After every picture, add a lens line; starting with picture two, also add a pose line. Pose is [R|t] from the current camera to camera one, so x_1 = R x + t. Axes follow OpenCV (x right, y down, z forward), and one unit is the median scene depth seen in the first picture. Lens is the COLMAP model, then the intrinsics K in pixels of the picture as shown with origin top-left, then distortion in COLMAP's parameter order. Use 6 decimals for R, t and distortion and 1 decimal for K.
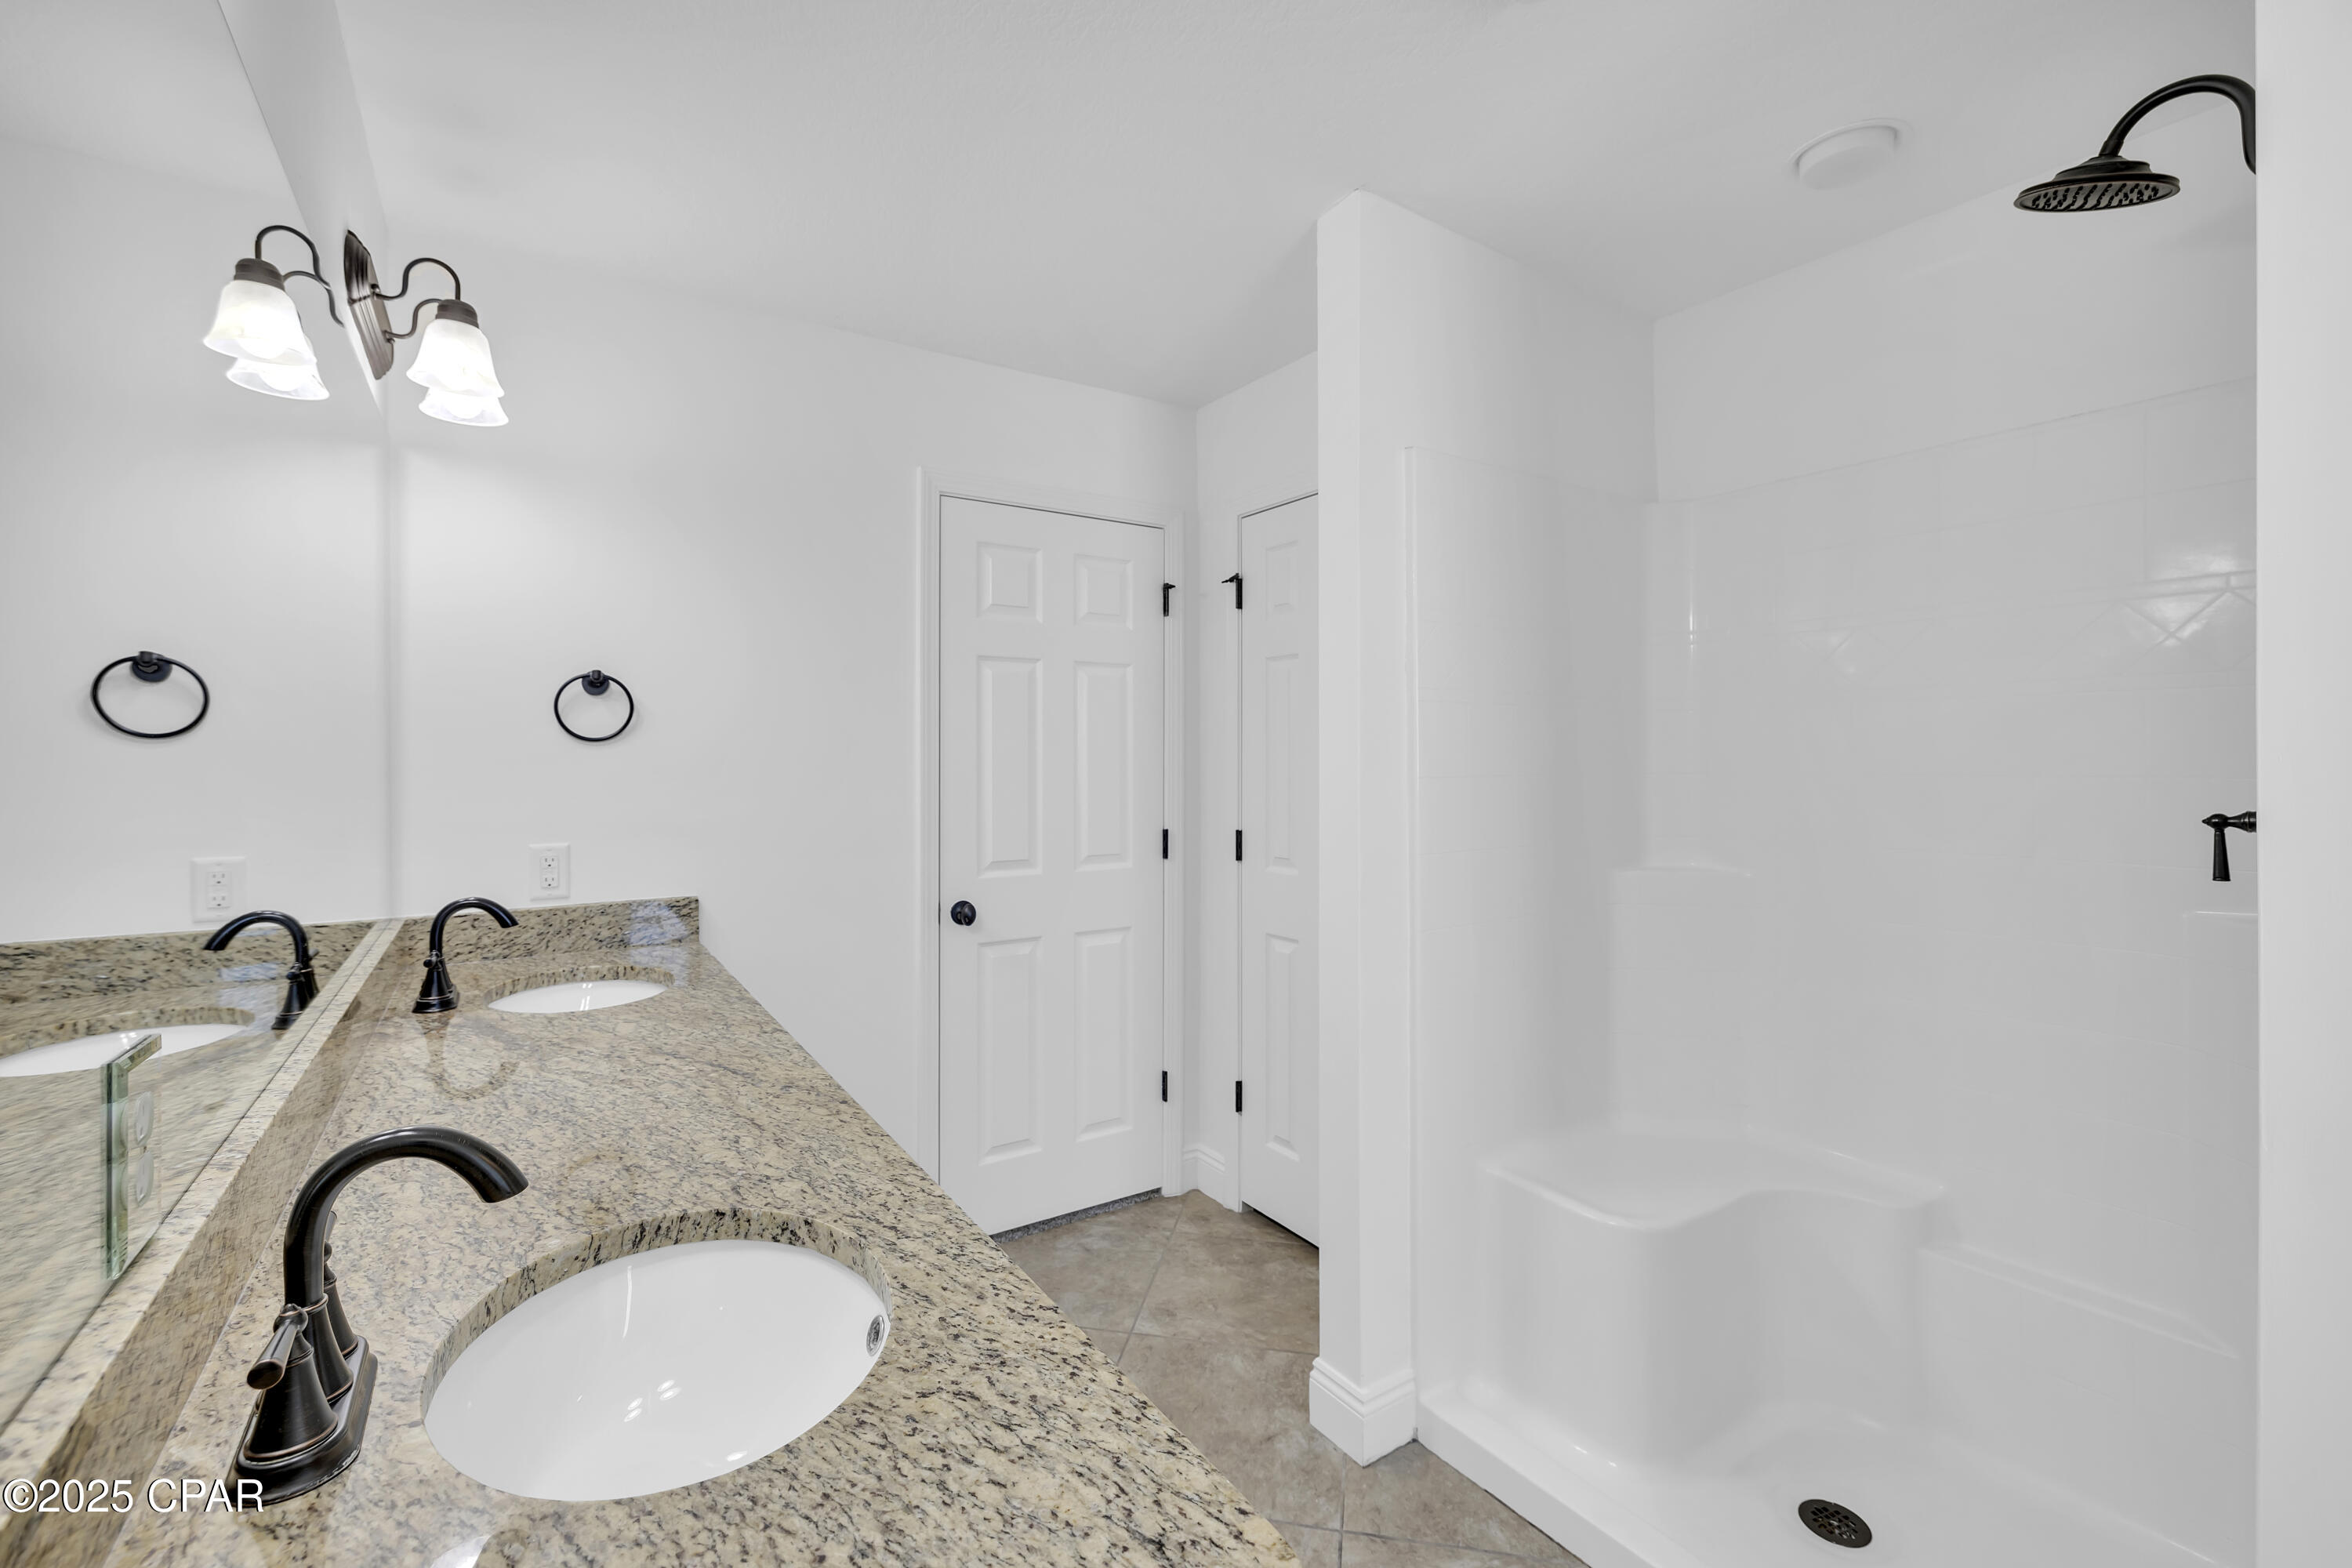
lens RADIAL K [[994.7, 0, 1175.5], [0, 994.7, 769.5], [0, 0, 1]] dist [0.000862, -0.000688]
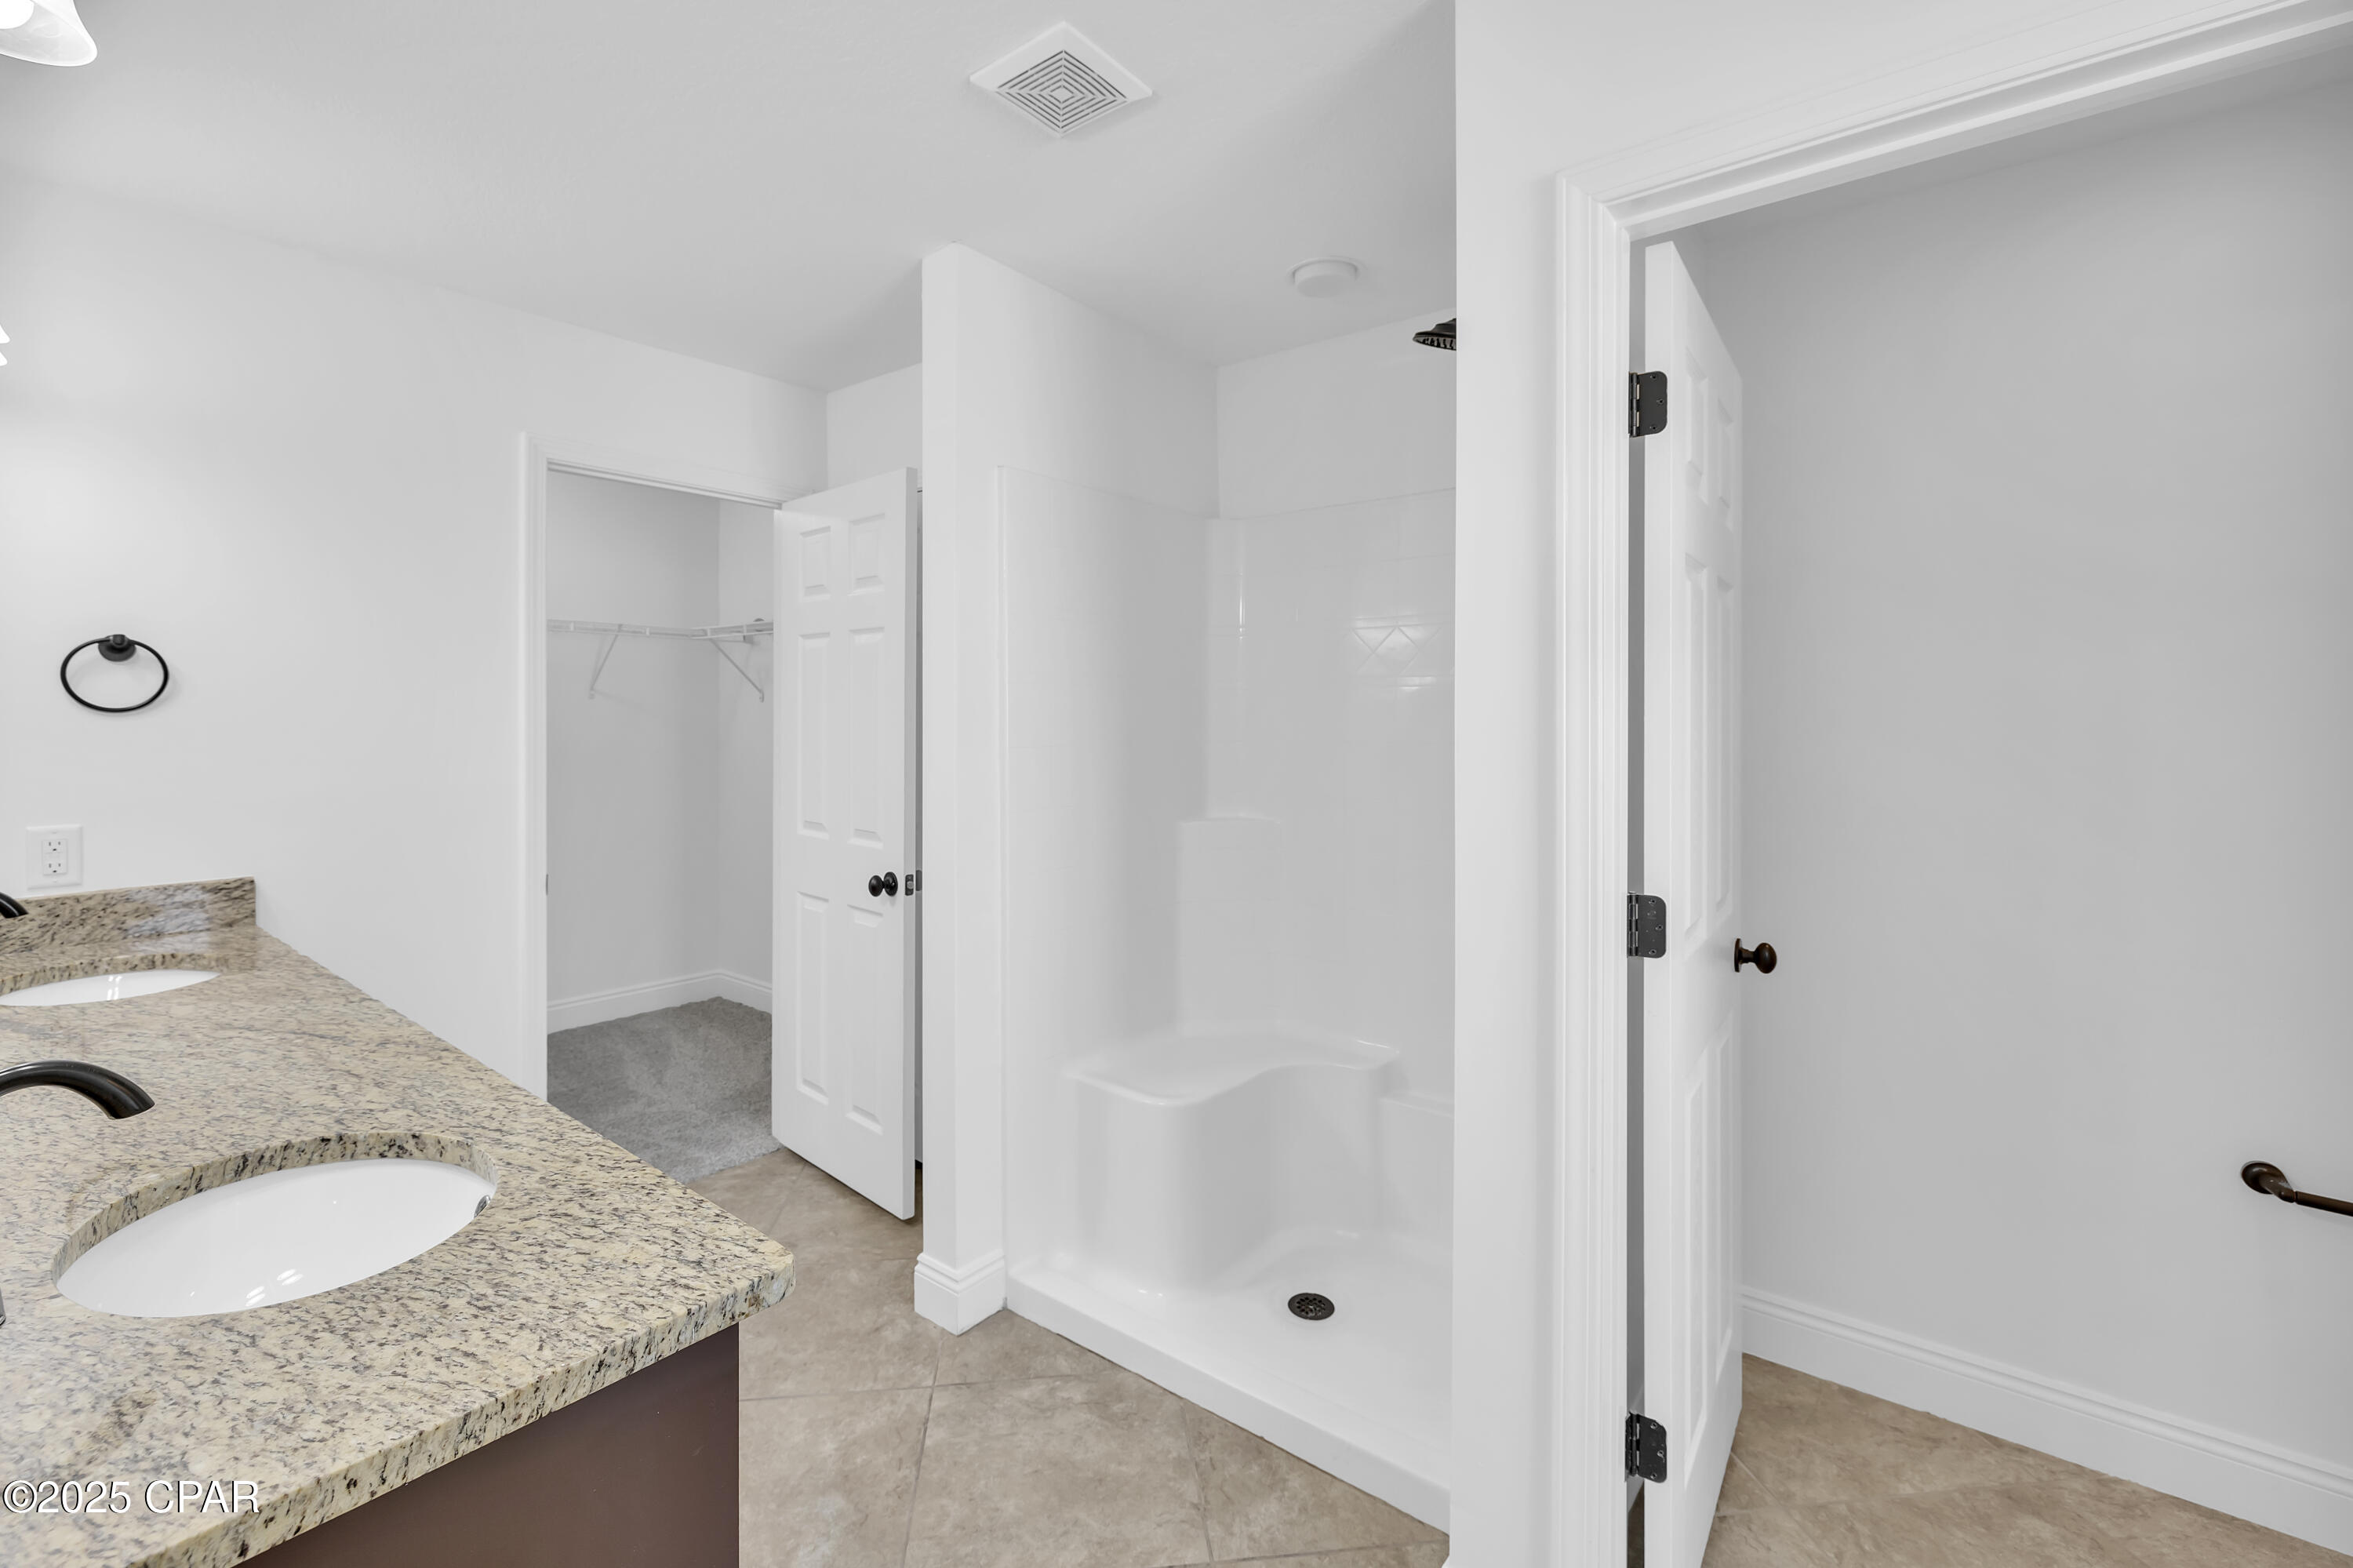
lens RADIAL K [[995.1, 0, 1148.4], [0, 995.1, 734.1], [0, 0, 1]] dist [0.000862, -0.000688]
pose [[0.953204, -0.001620, 0.302324, 0.052755], [0.000254, 0.999990, 0.004556, -0.014817], [-0.302328, -0.004266, 0.953194, -0.196904]]
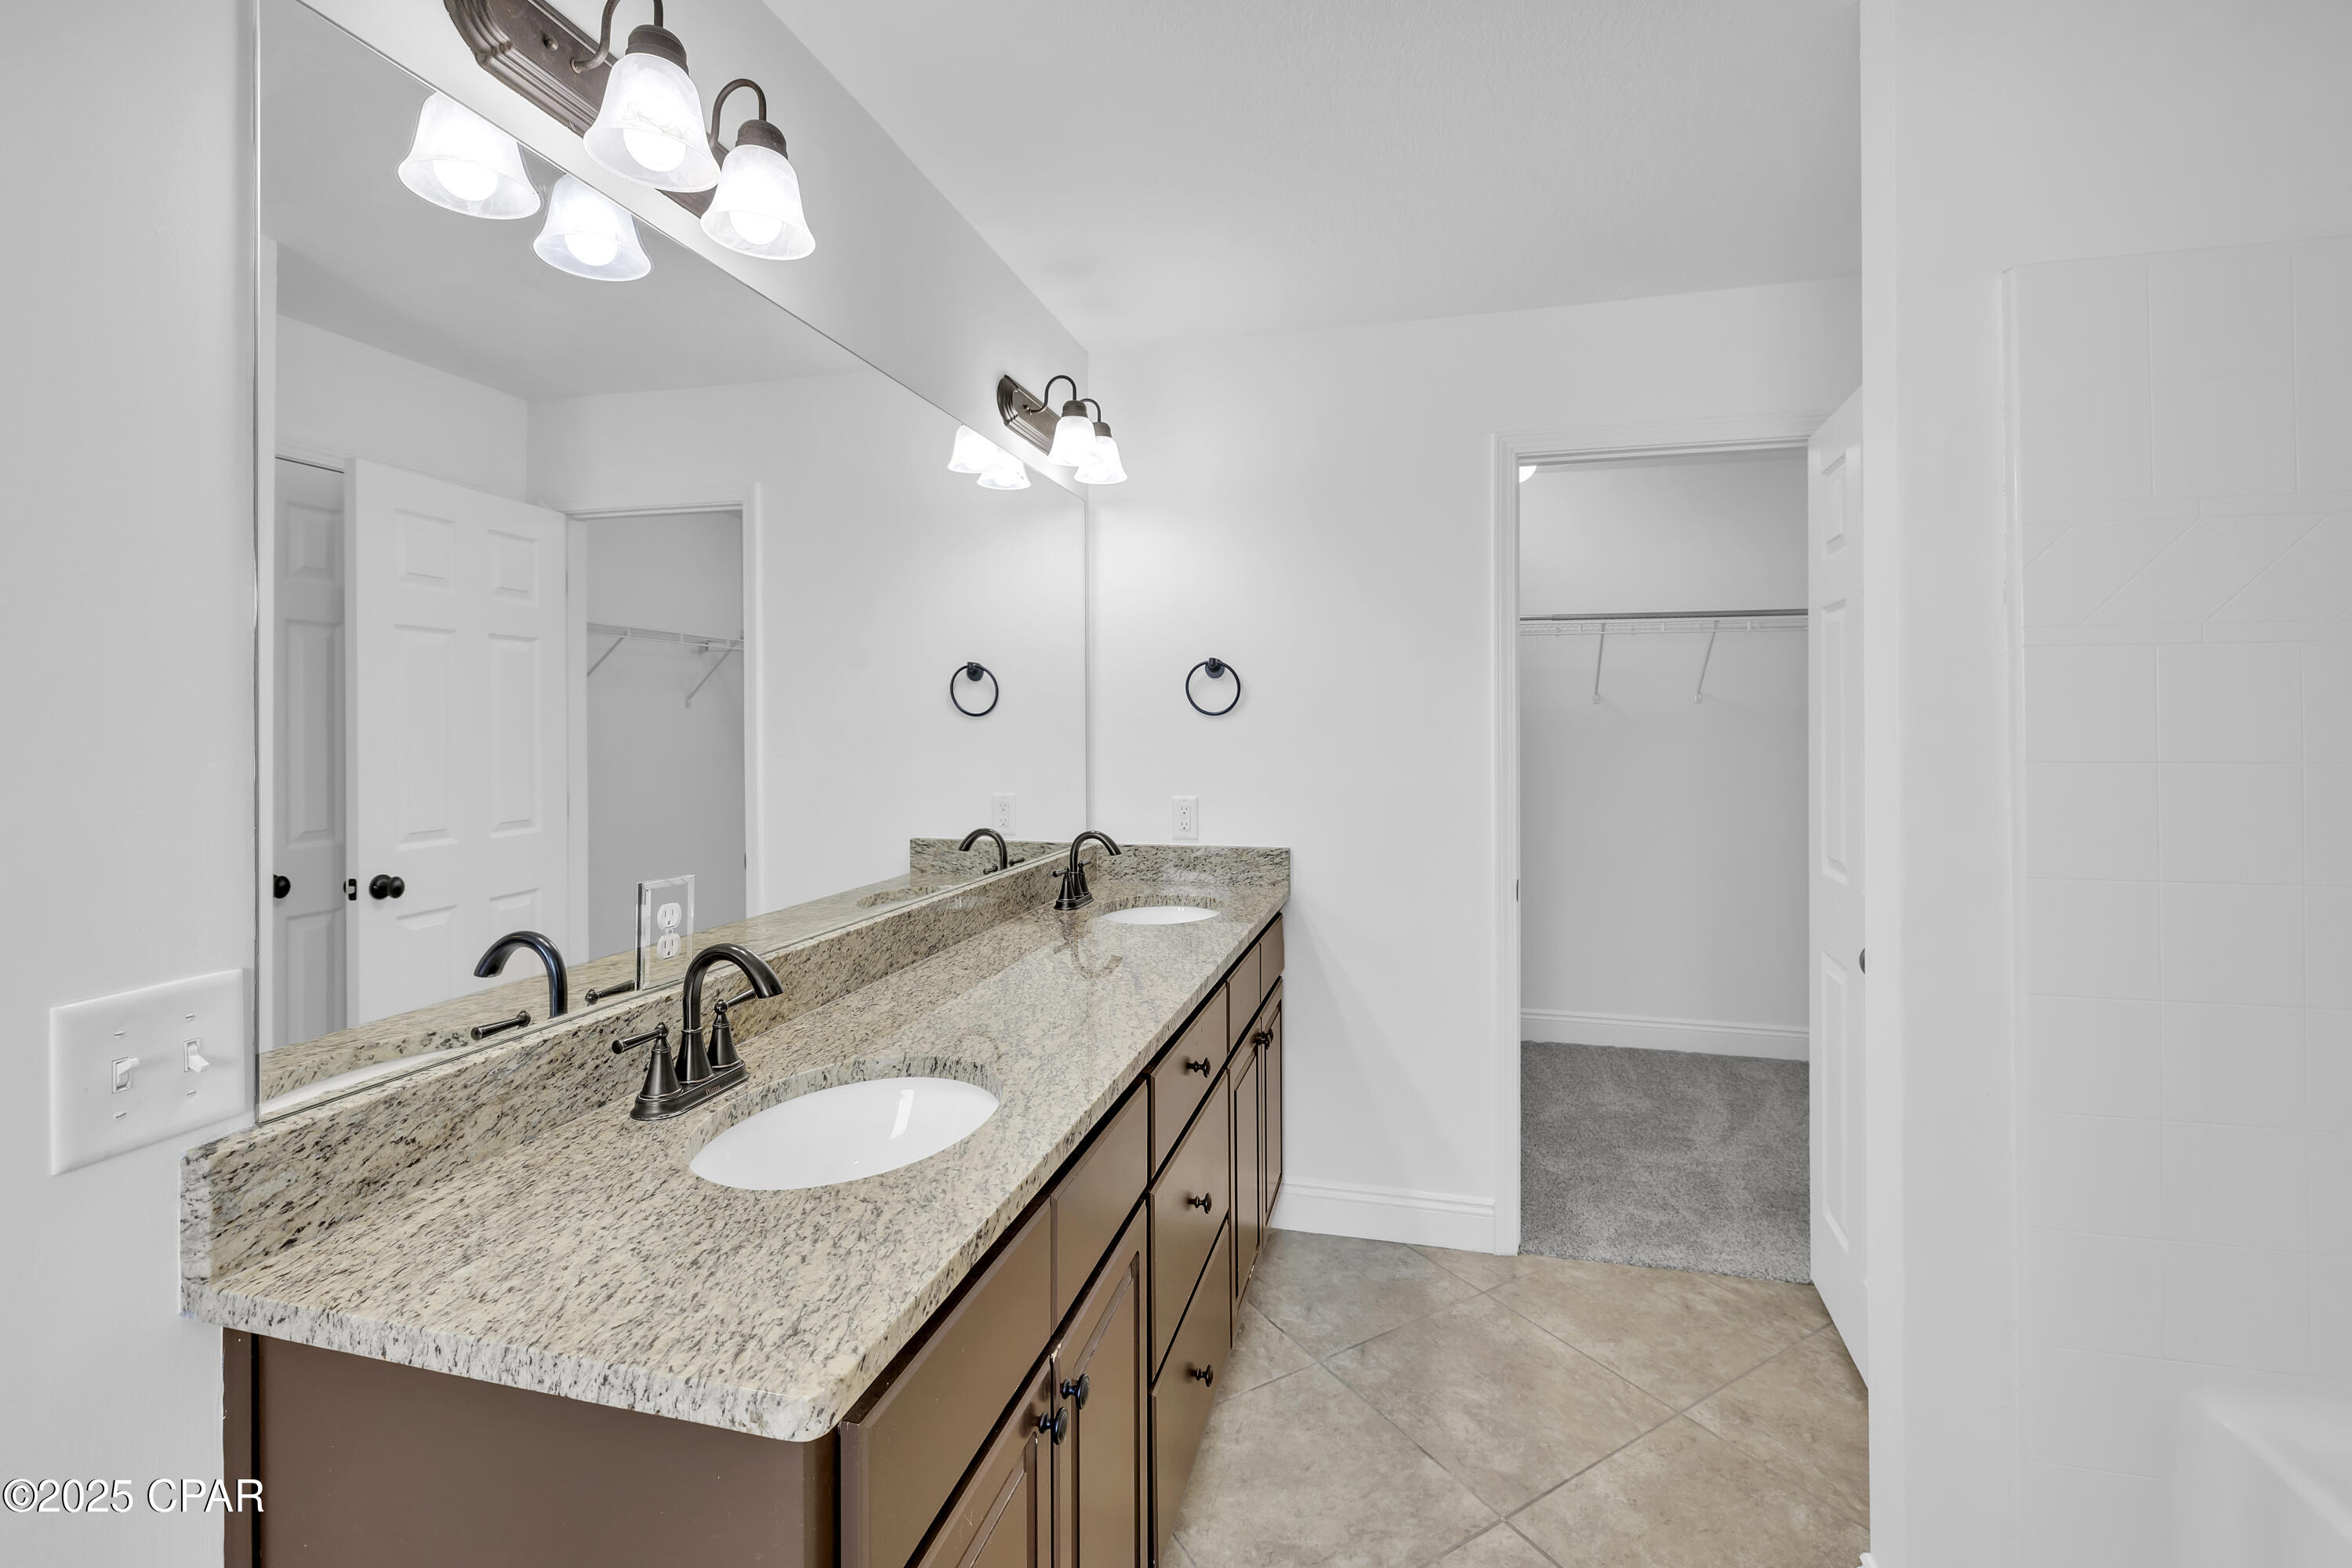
lens RADIAL K [[994.7, 0, 1148.6], [0, 994.7, 735.7], [0, 0, 1]] dist [0.000862, -0.000688]
pose [[0.678965, 0.006020, -0.734146, 0.357267], [-0.009130, 0.999958, -0.000245, -0.003216], [0.734114, 0.006869, 0.678991, 0.127582]]
